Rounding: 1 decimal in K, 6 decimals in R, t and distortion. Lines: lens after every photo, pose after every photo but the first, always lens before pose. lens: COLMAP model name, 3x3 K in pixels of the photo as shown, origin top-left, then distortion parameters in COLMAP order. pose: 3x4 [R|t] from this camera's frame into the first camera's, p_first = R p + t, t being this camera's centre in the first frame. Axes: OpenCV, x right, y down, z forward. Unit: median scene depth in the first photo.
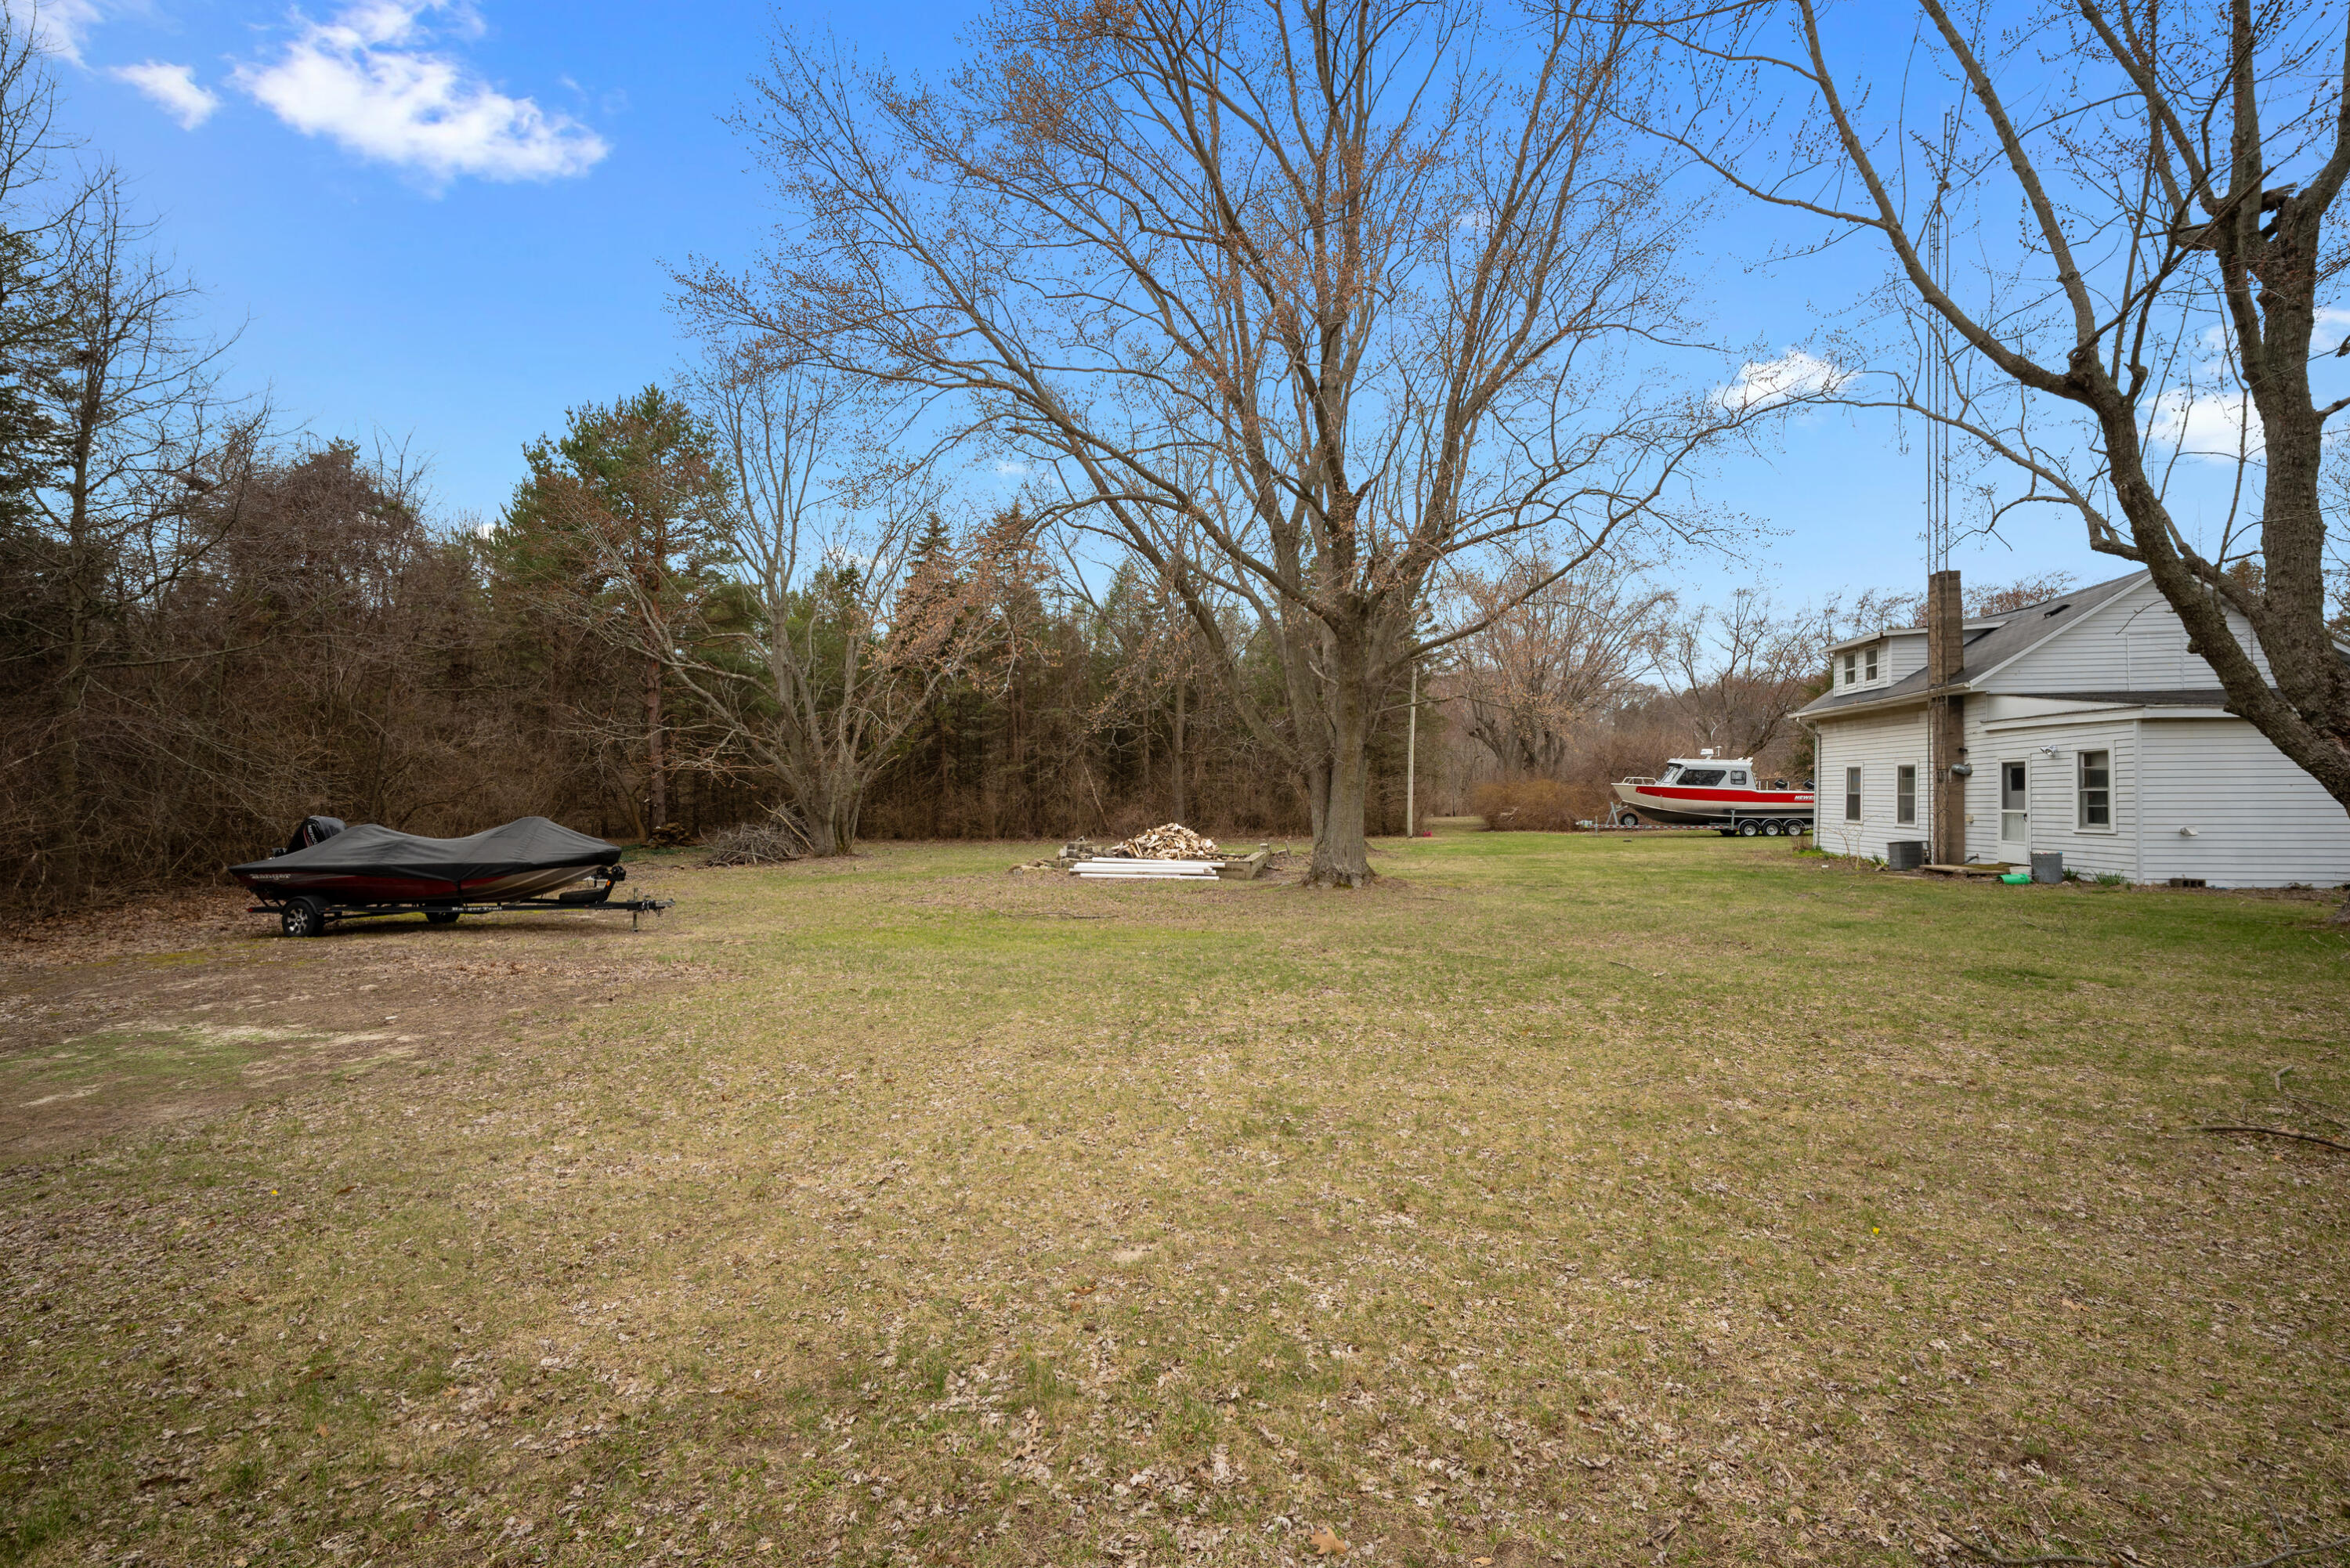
lens RADIAL K [[962.6, 0, 1175.1], [0, 962.6, 807.6], [0, 0, 1]] dist [0.000086, 0.000034]
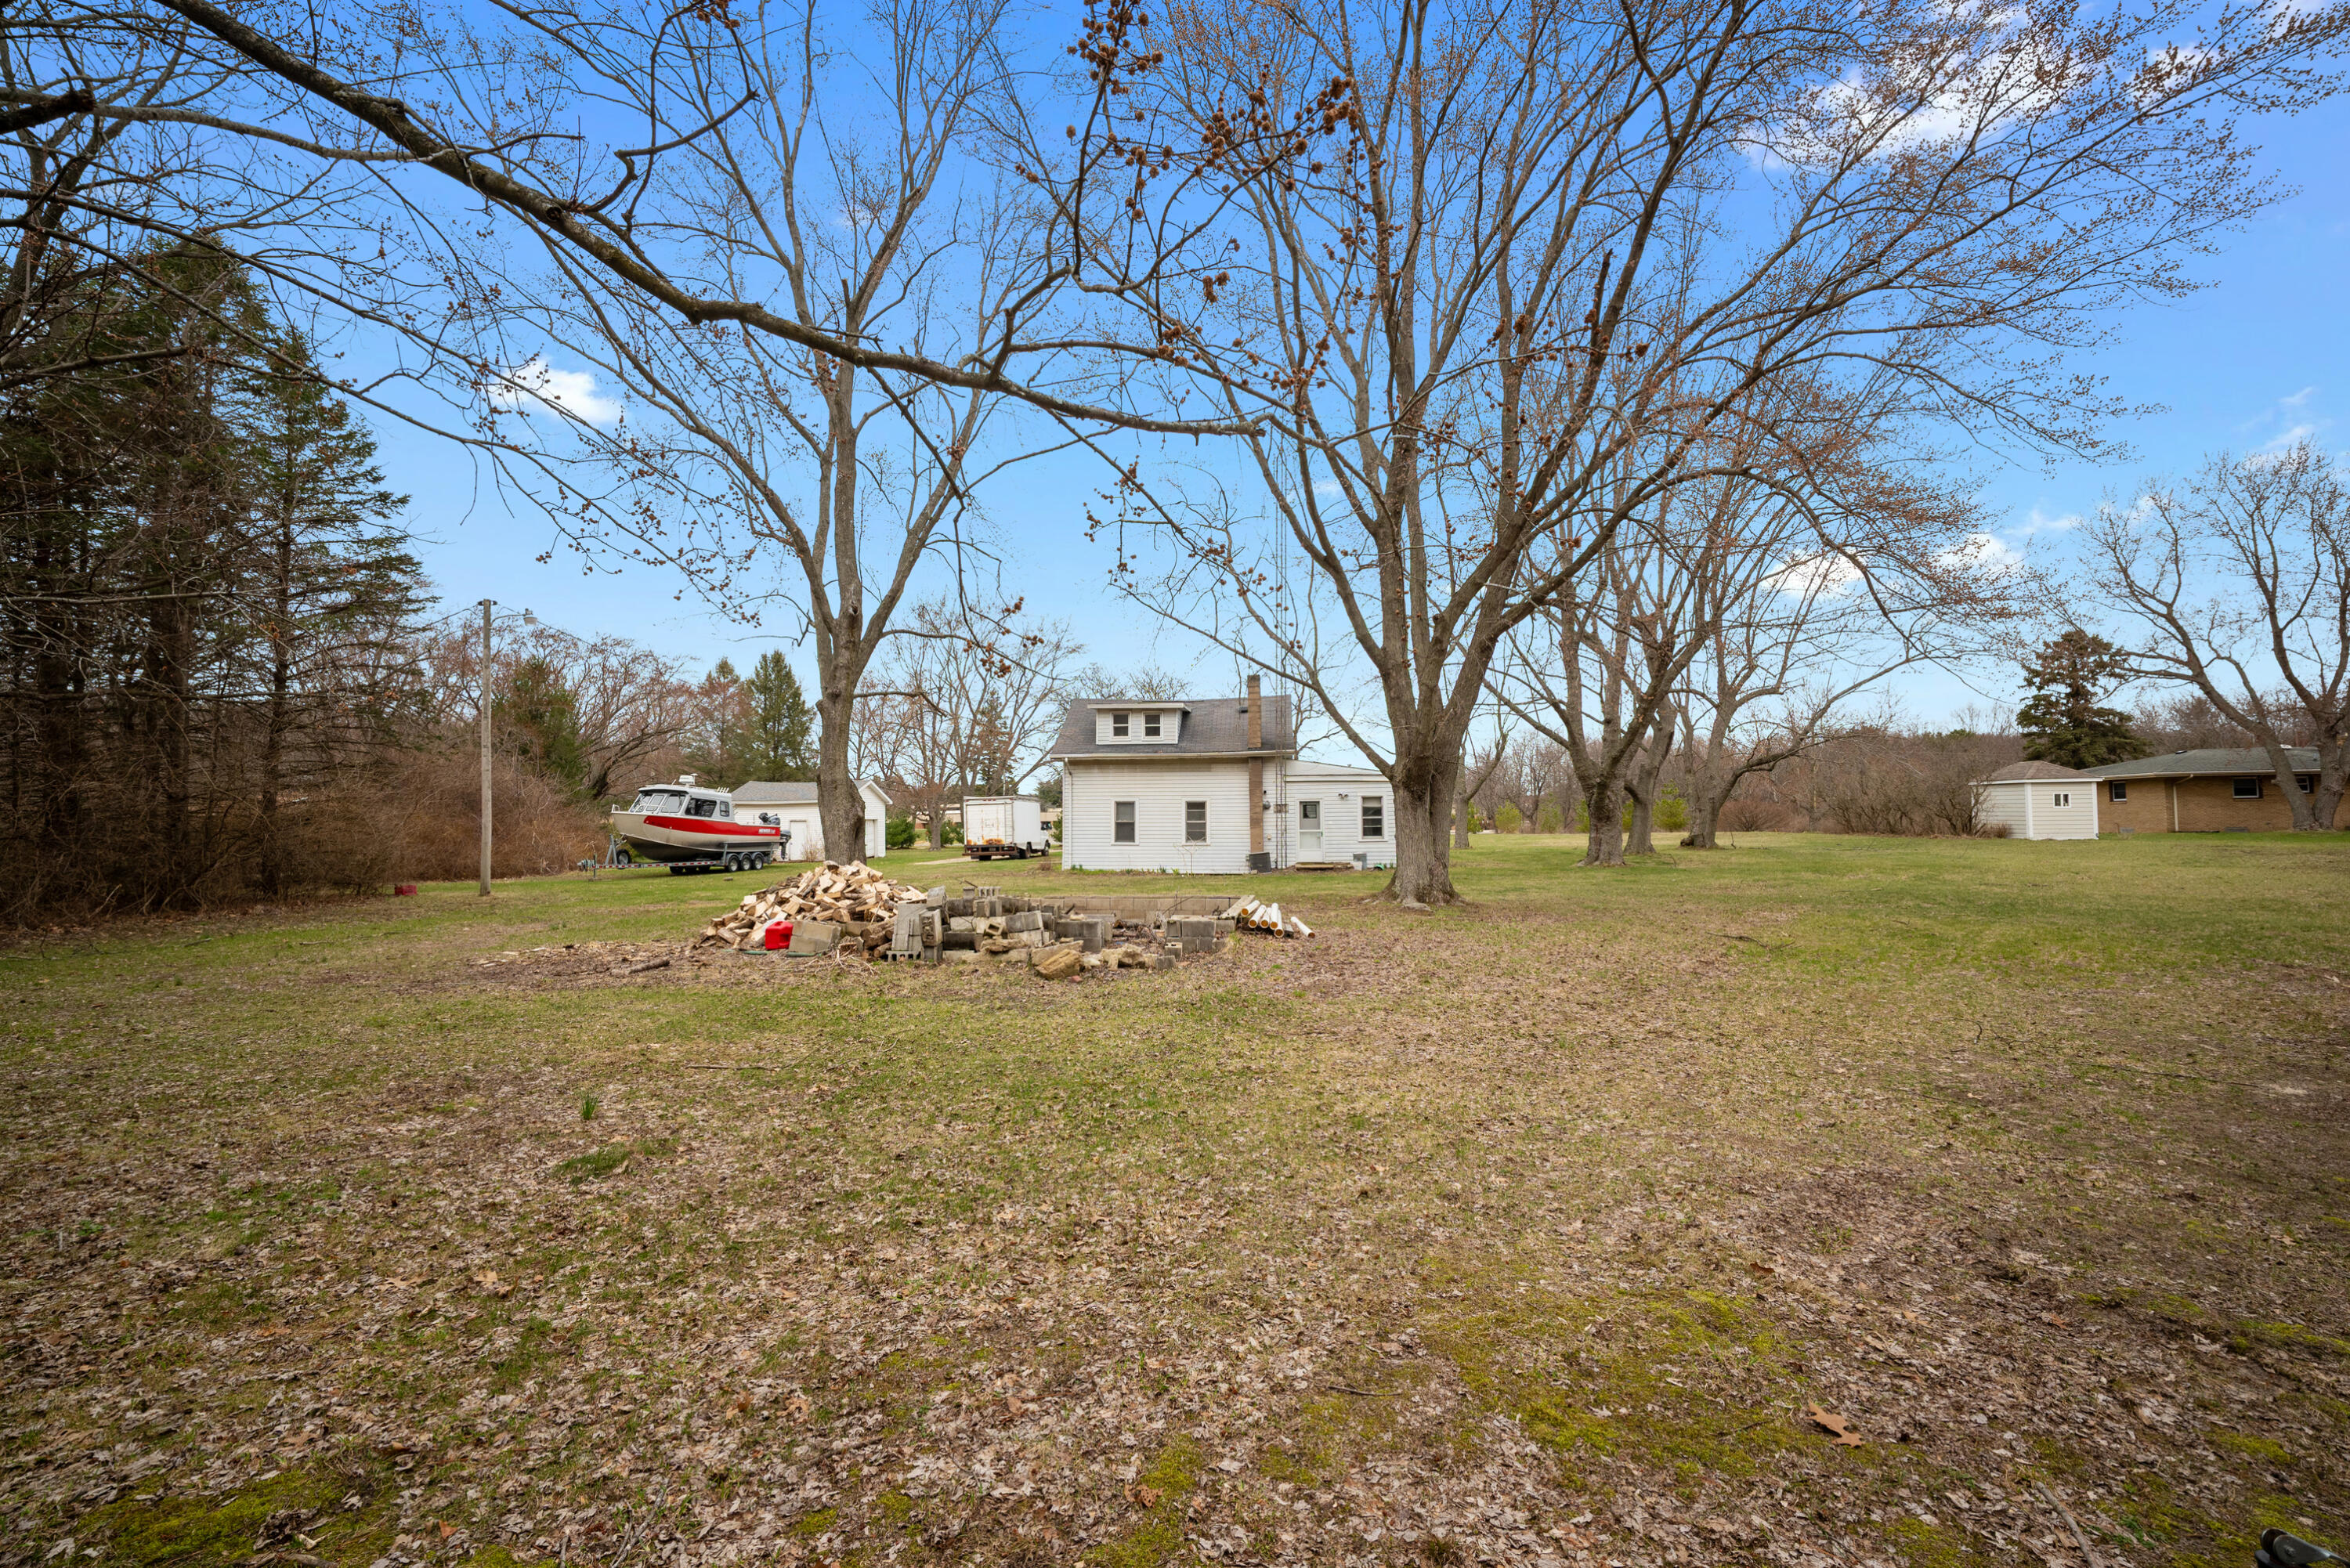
lens RADIAL K [[962.6, 0, 1175.1], [0, 962.6, 807.6], [0, 0, 1]] dist [0.000086, 0.000034]
pose [[-0.046217, 0.031826, 0.998424, -0.534919], [0.020137, 0.999319, -0.030922, 0.007483], [-0.998728, 0.018676, -0.046826, 0.910138]]
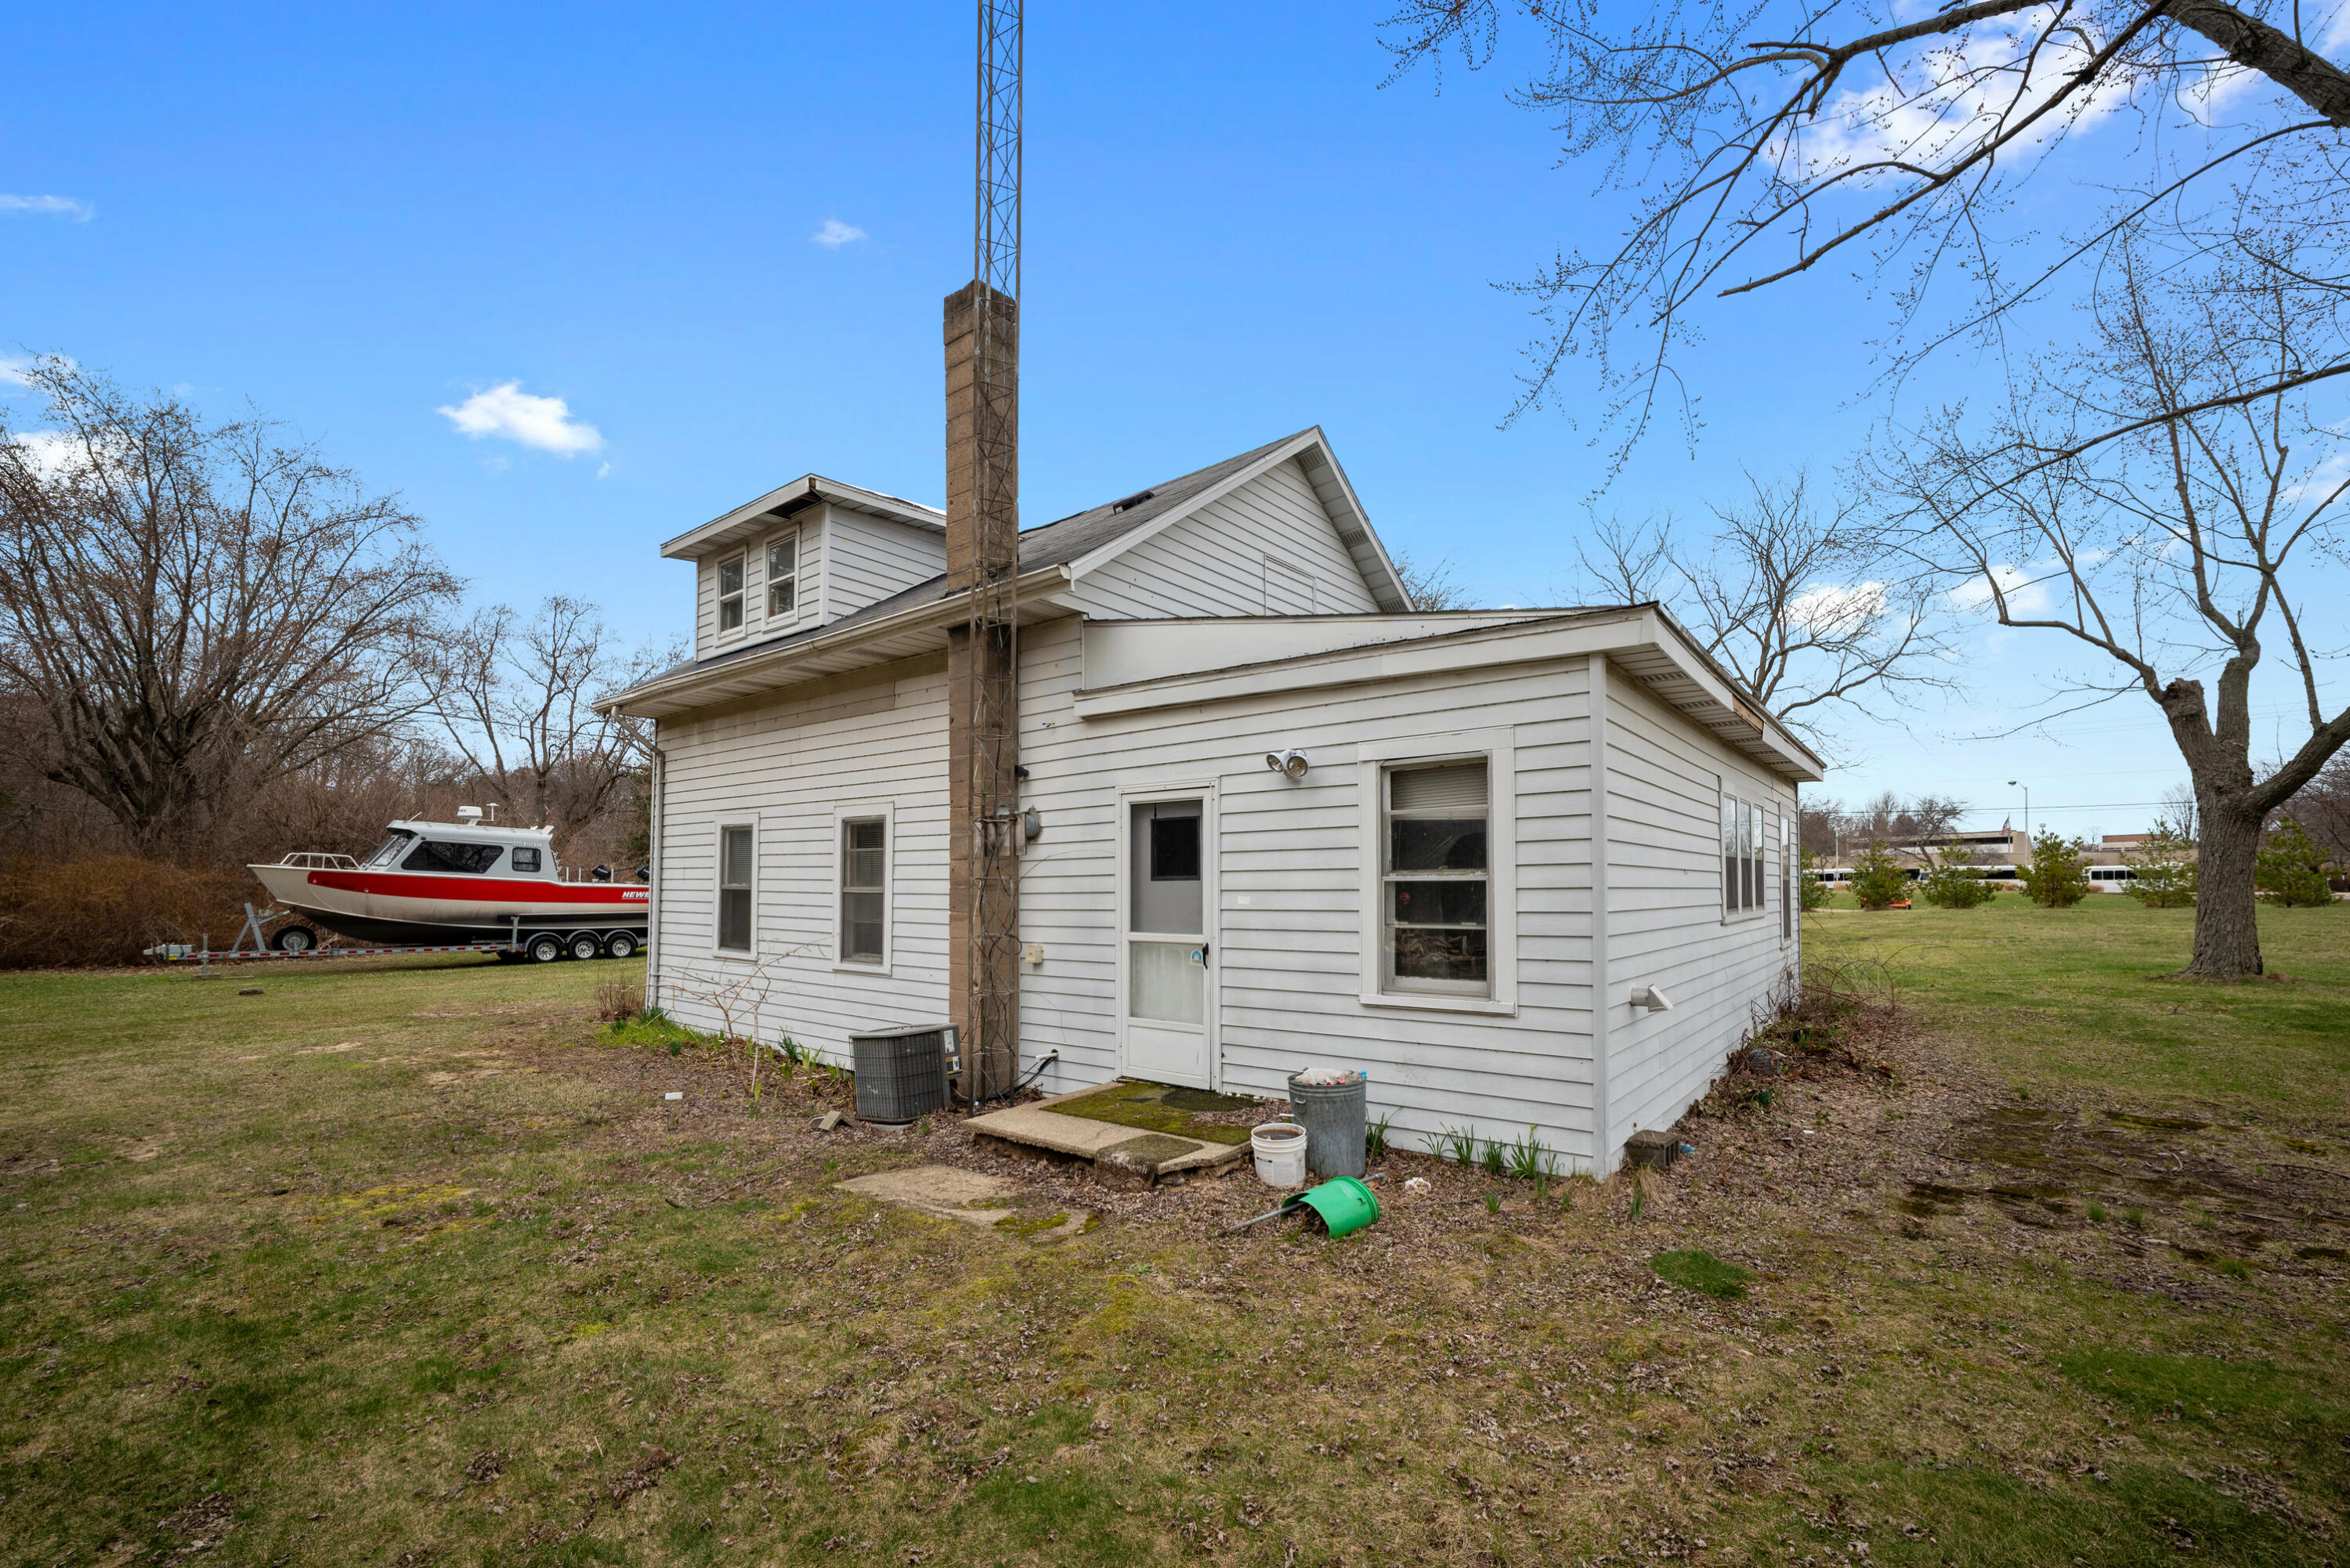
lens RADIAL K [[993.4, 0, 1174.3], [0, 993.4, 865.3], [0, 0, 1]] dist [0.002763, 0.000373]
pose [[0.482411, 0.027621, 0.875510, 0.380875], [0.006442, 0.999364, -0.035078, -0.006997], [-0.875922, 0.022562, 0.481926, 0.569537]]
